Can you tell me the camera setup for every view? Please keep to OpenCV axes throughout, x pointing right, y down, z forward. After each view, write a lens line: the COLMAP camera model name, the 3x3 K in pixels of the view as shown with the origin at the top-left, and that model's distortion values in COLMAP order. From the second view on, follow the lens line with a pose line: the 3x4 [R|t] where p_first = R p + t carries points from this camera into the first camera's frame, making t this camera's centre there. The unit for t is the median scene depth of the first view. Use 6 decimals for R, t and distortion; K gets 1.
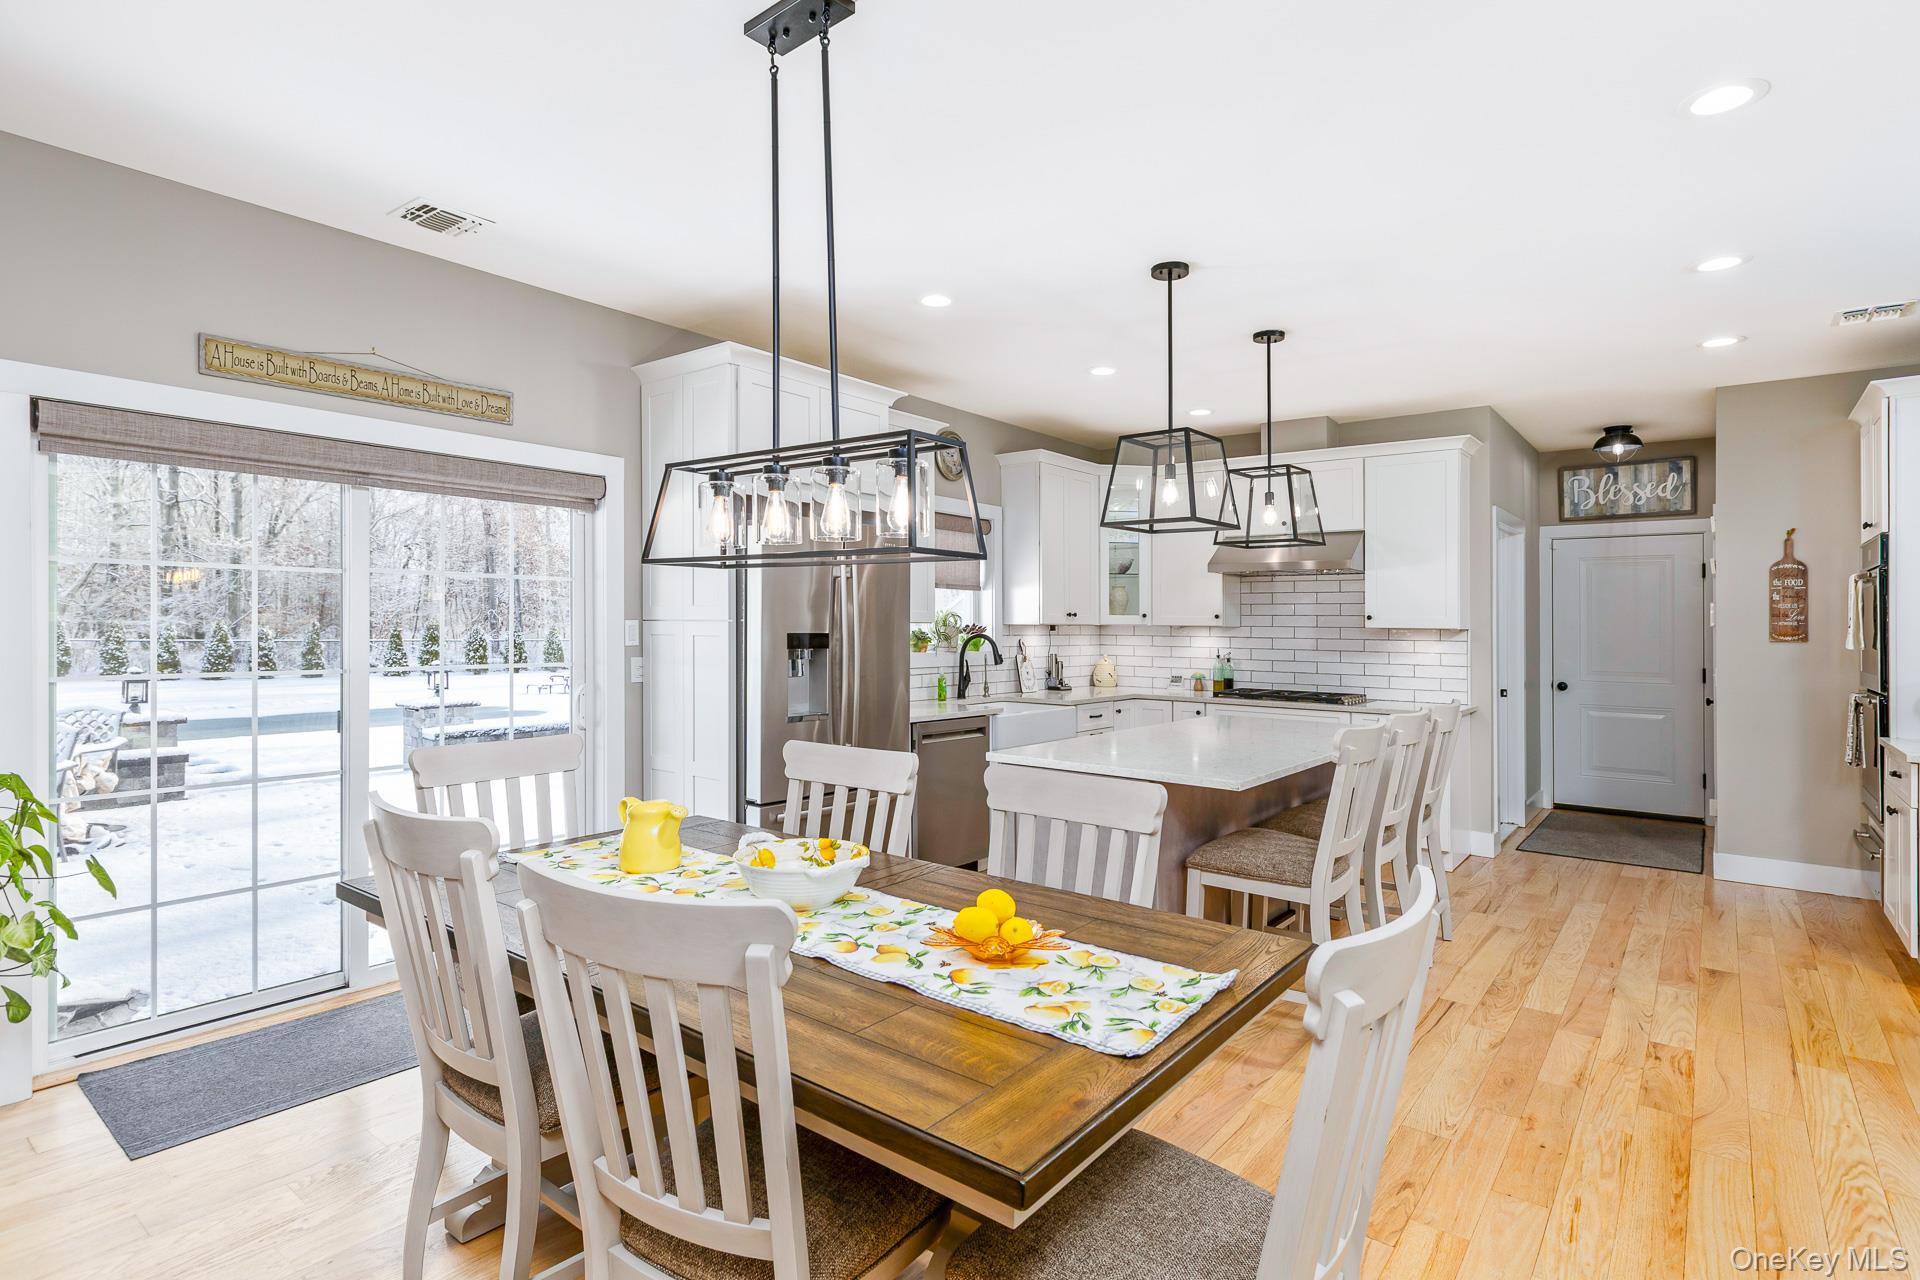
lens RADIAL K [[989.6, 0, 952.9], [0, 989.6, 585.6], [0, 0, 1]] dist [0.032136, -0.011897]
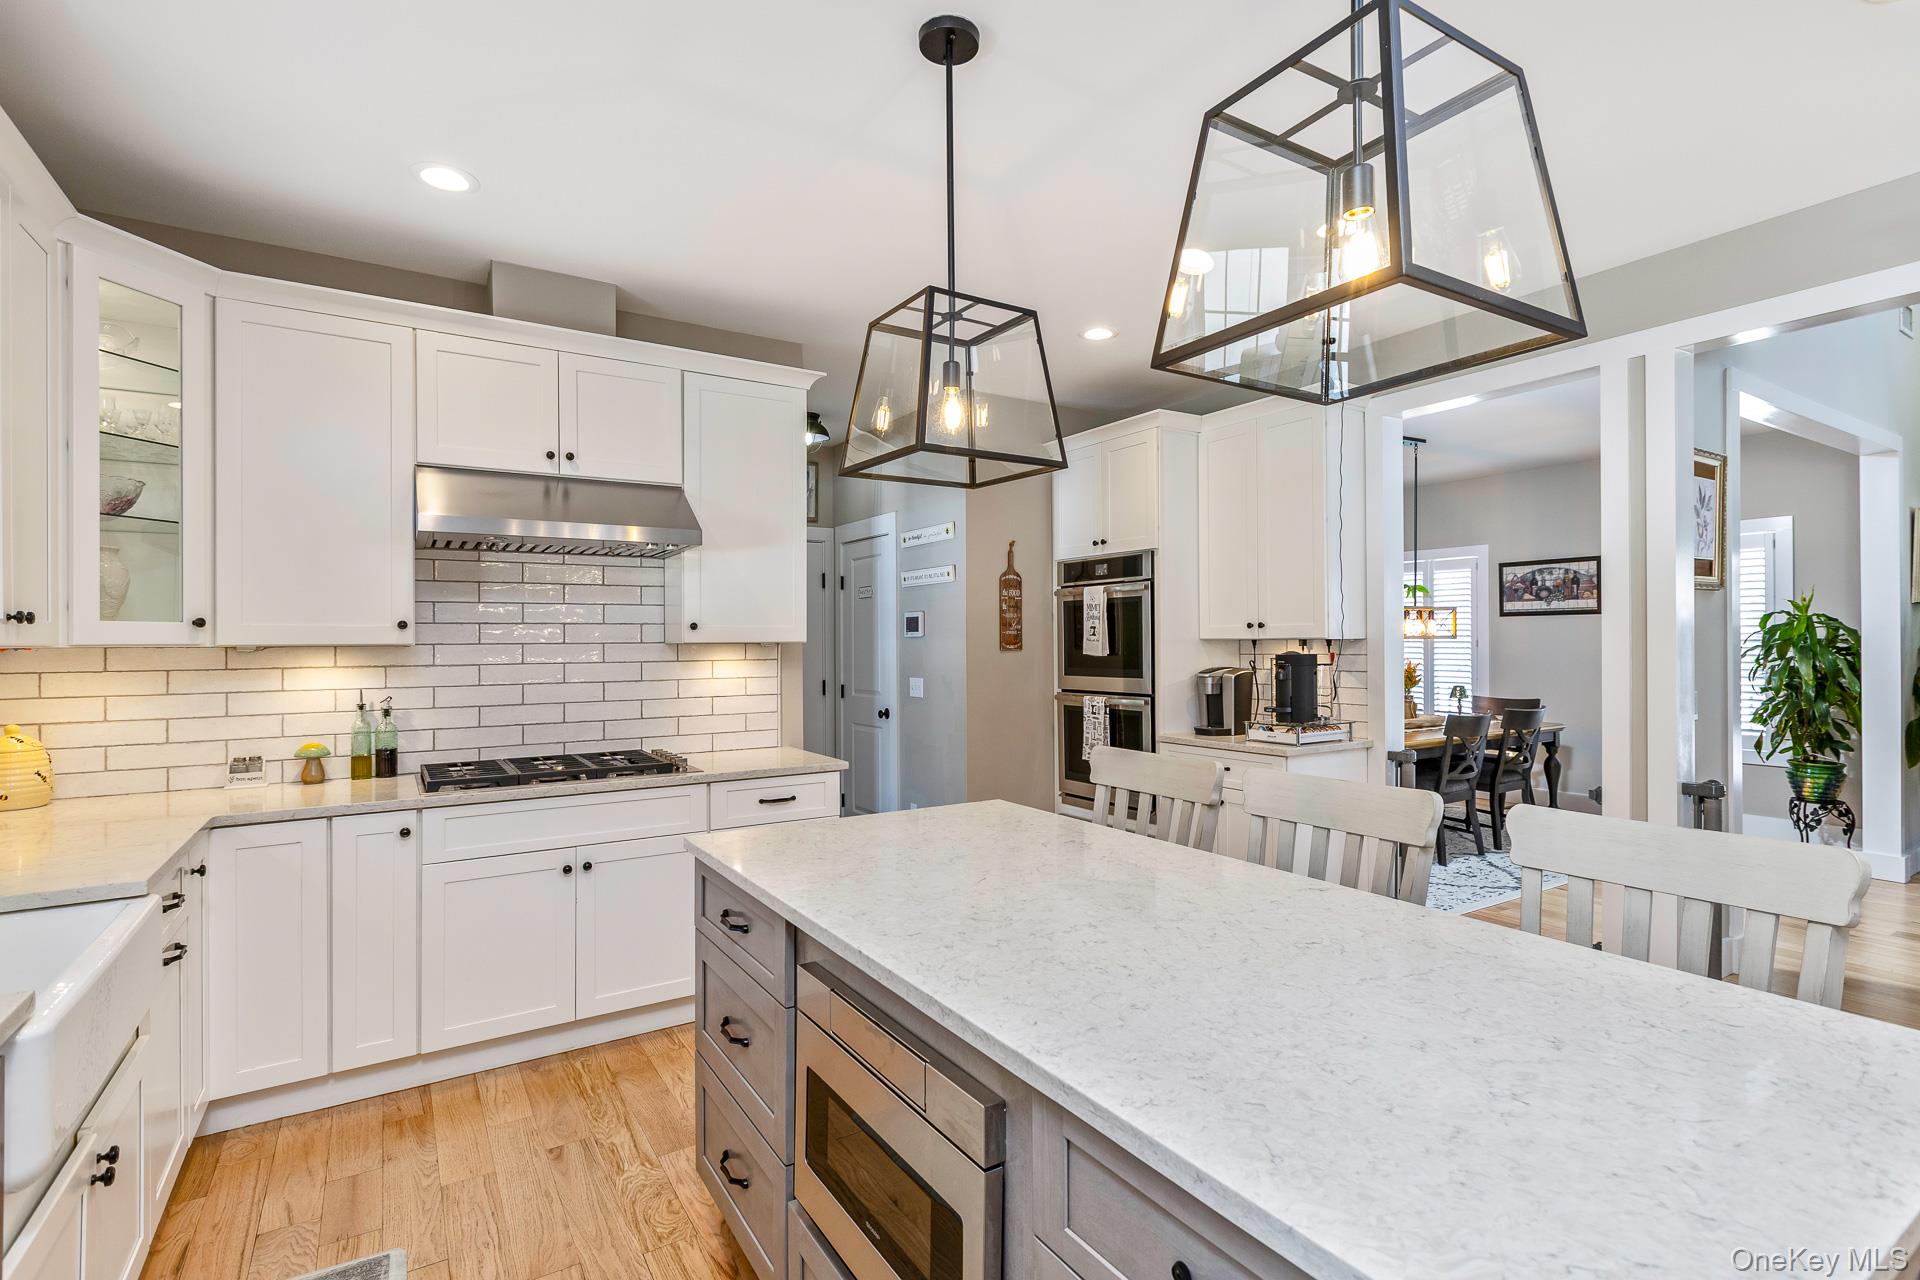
lens RADIAL K [[911.4, 0, 967.7], [0, 911.4, 627.6], [0, 0, 1]] dist [0.000131, 0.000333]
pose [[0.307102, 0.001751, 0.951675, -0.078034], [-0.029052, 0.999550, 0.007536, 0.021770], [-0.951233, -0.029962, 0.307015, 0.622366]]
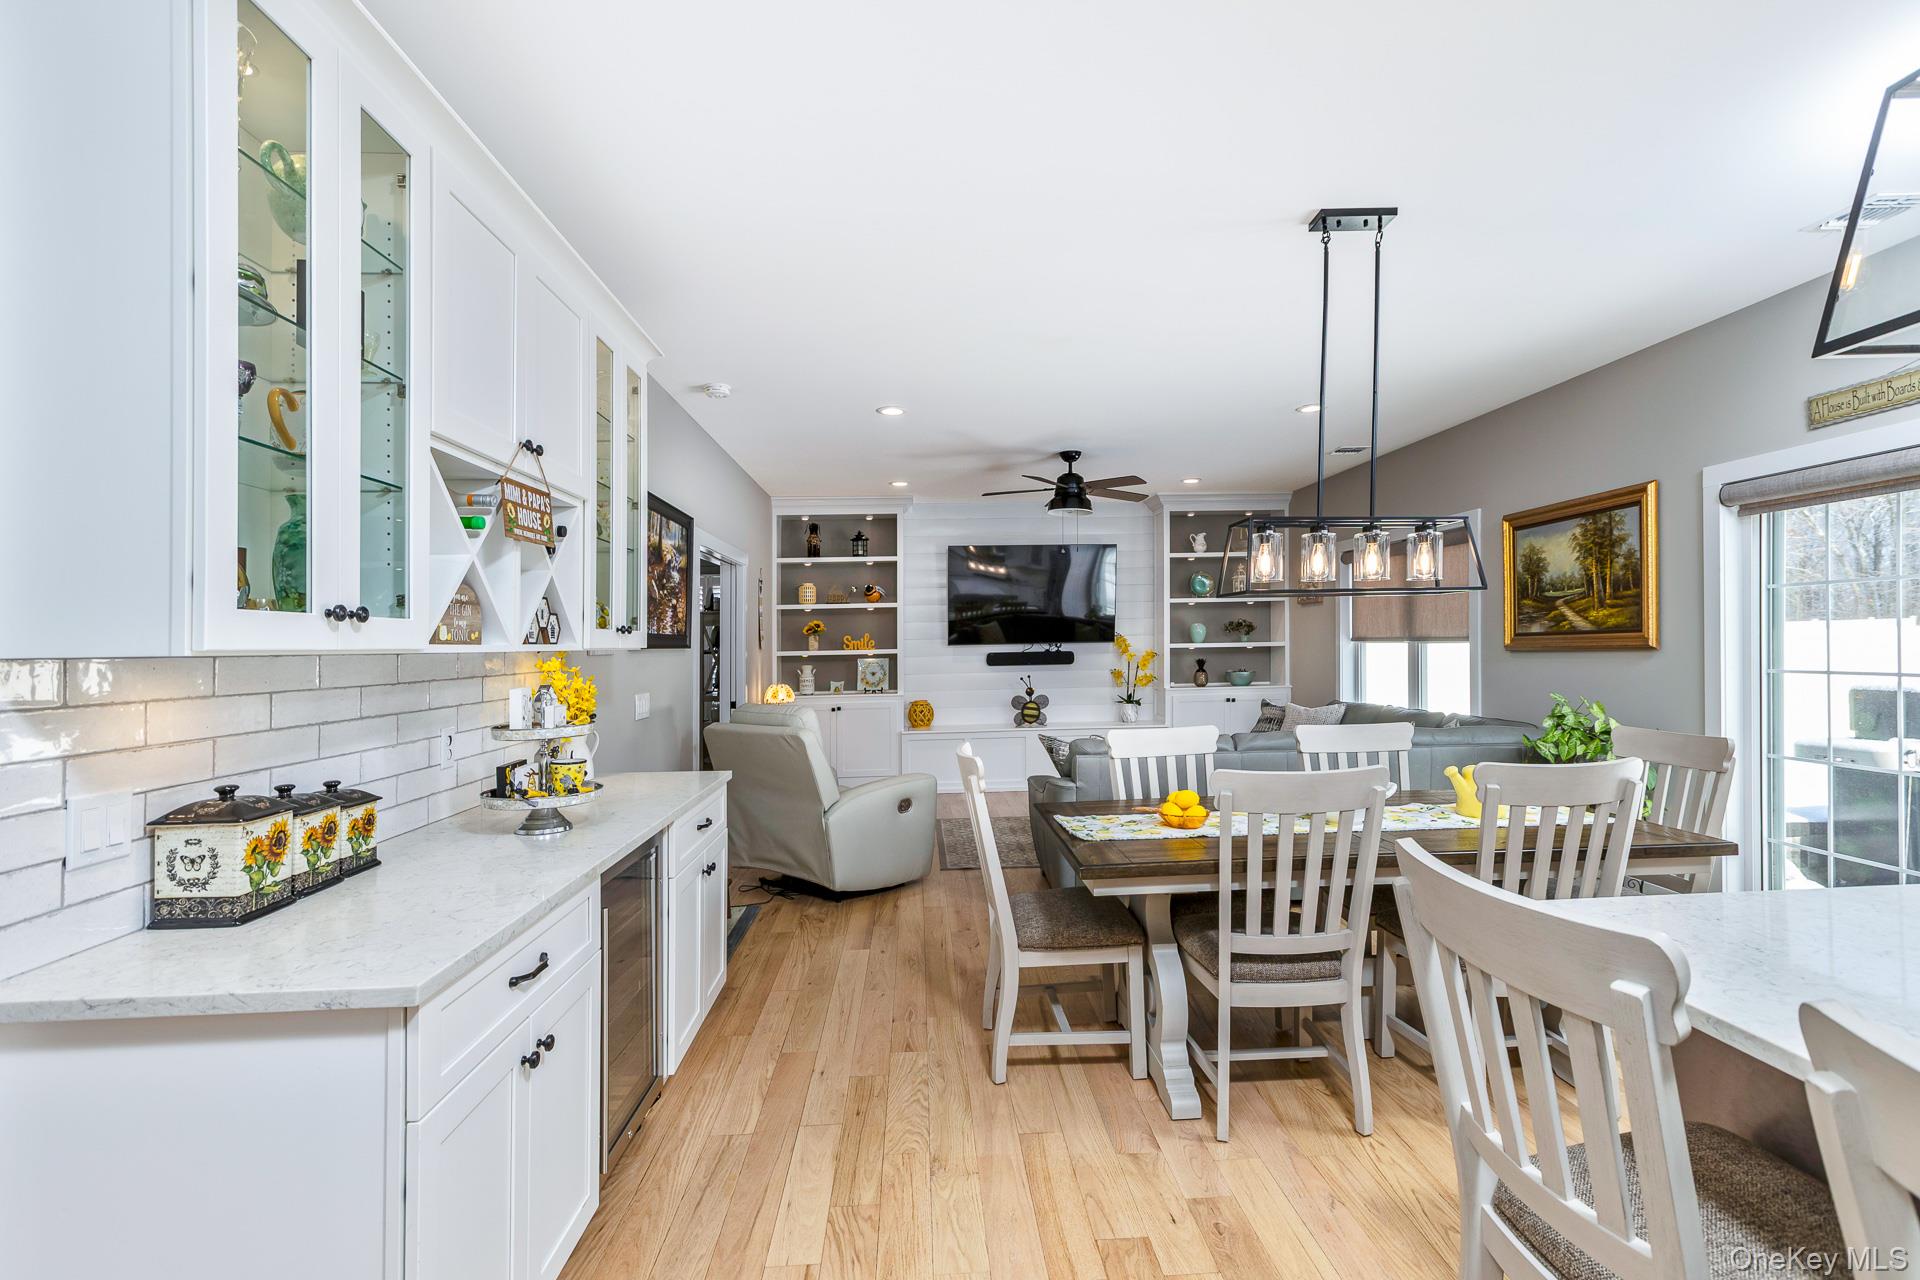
lens RADIAL K [[911.4, 0, 967.9], [0, 911.4, 641.3], [0, 0, 1]] dist [0.000131, 0.000333]
pose [[-0.746250, 0.002242, -0.665662, 0.393299], [0.039026, 0.998422, -0.040388, 0.027128], [0.664520, -0.056117, -0.745160, 0.580390]]
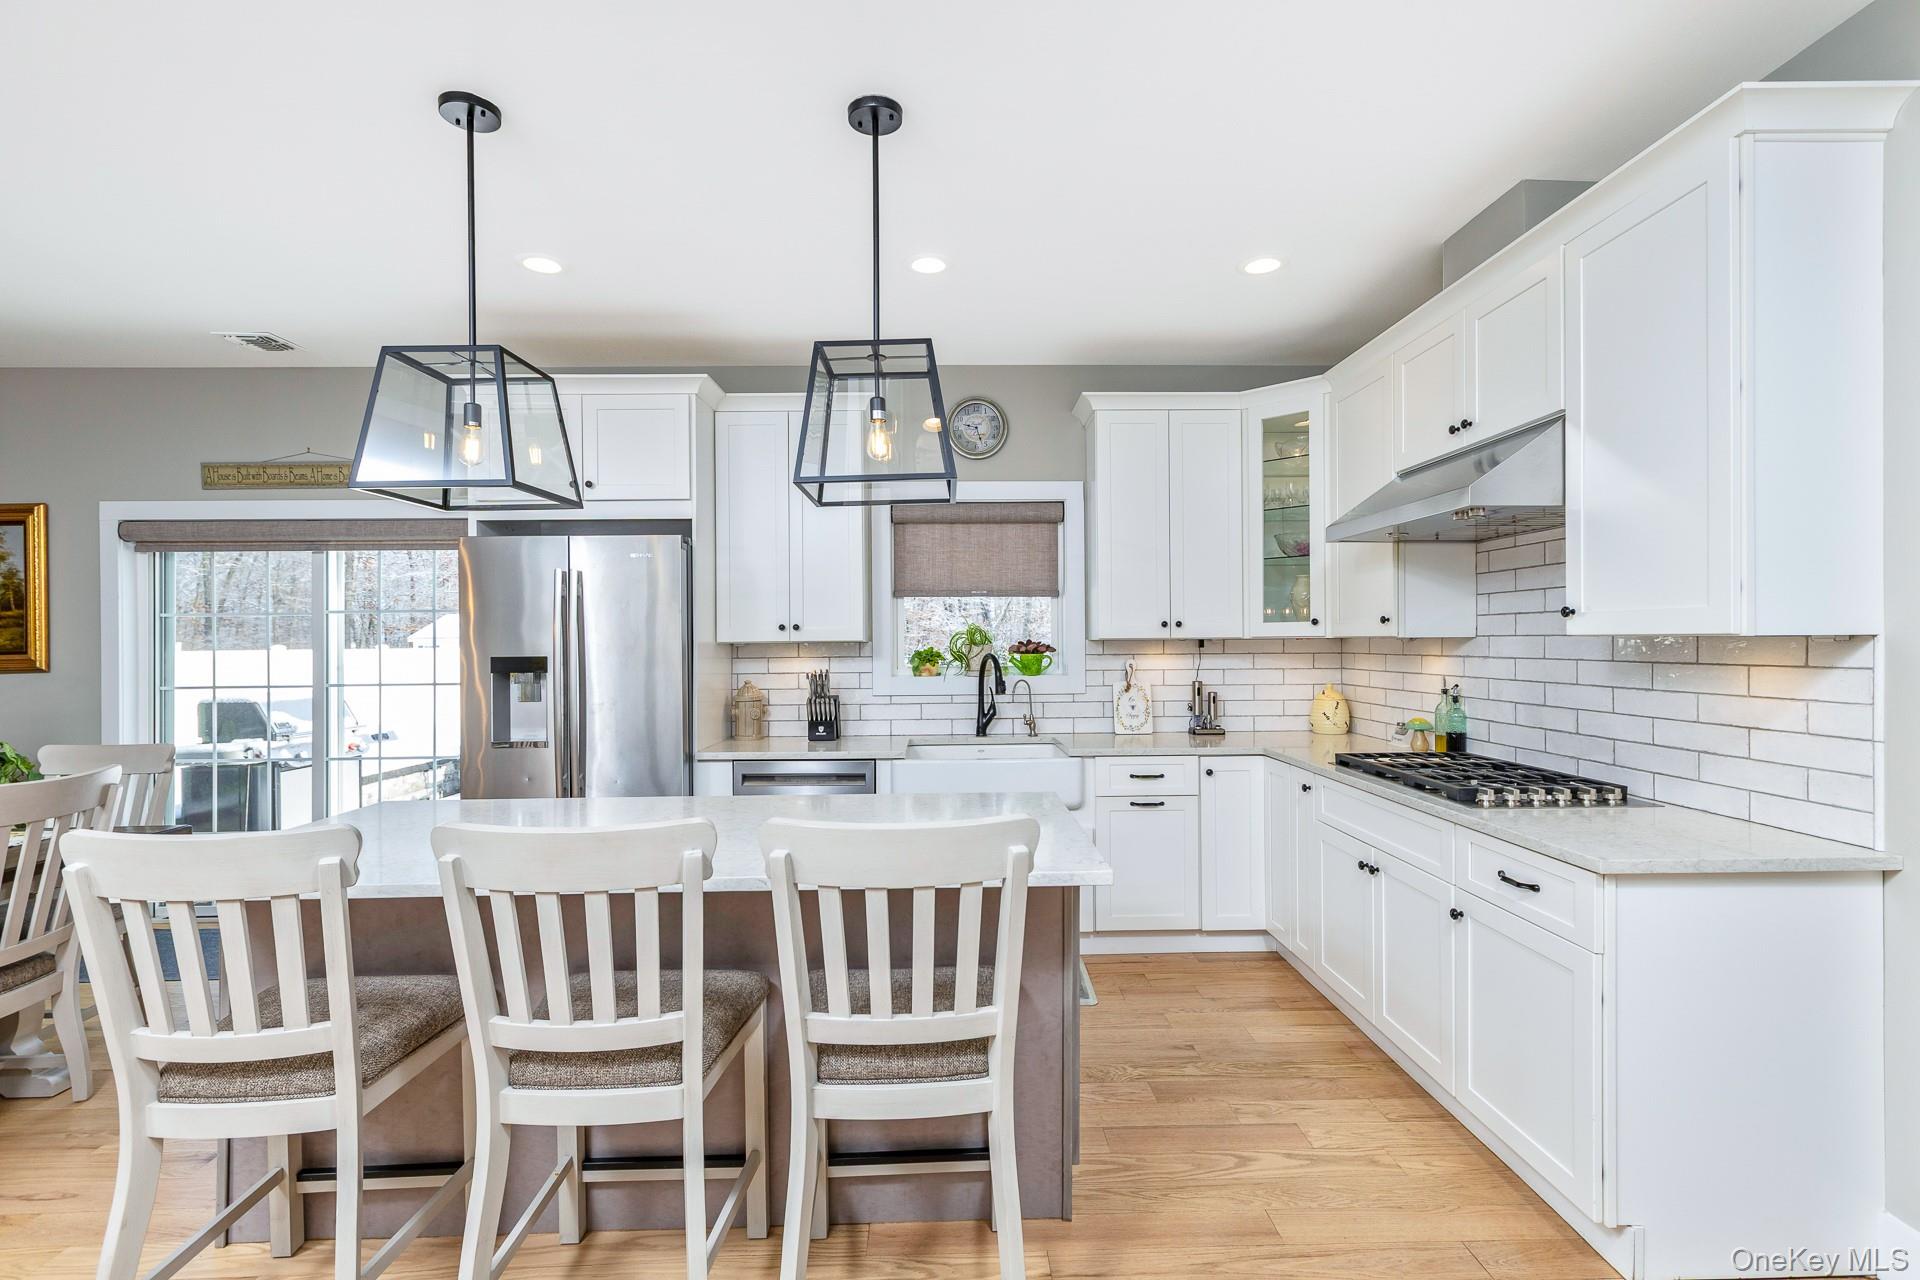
lens RADIAL K [[911.4, 0, 961.4], [0, 911.4, 616.9], [0, 0, 1]] dist [0.000131, 0.000333]
pose [[0.637659, -0.035233, -0.769513, 0.529955], [0.047120, 0.998867, -0.006688, 0.022692], [0.768876, -0.031995, 0.638597, 0.510694]]
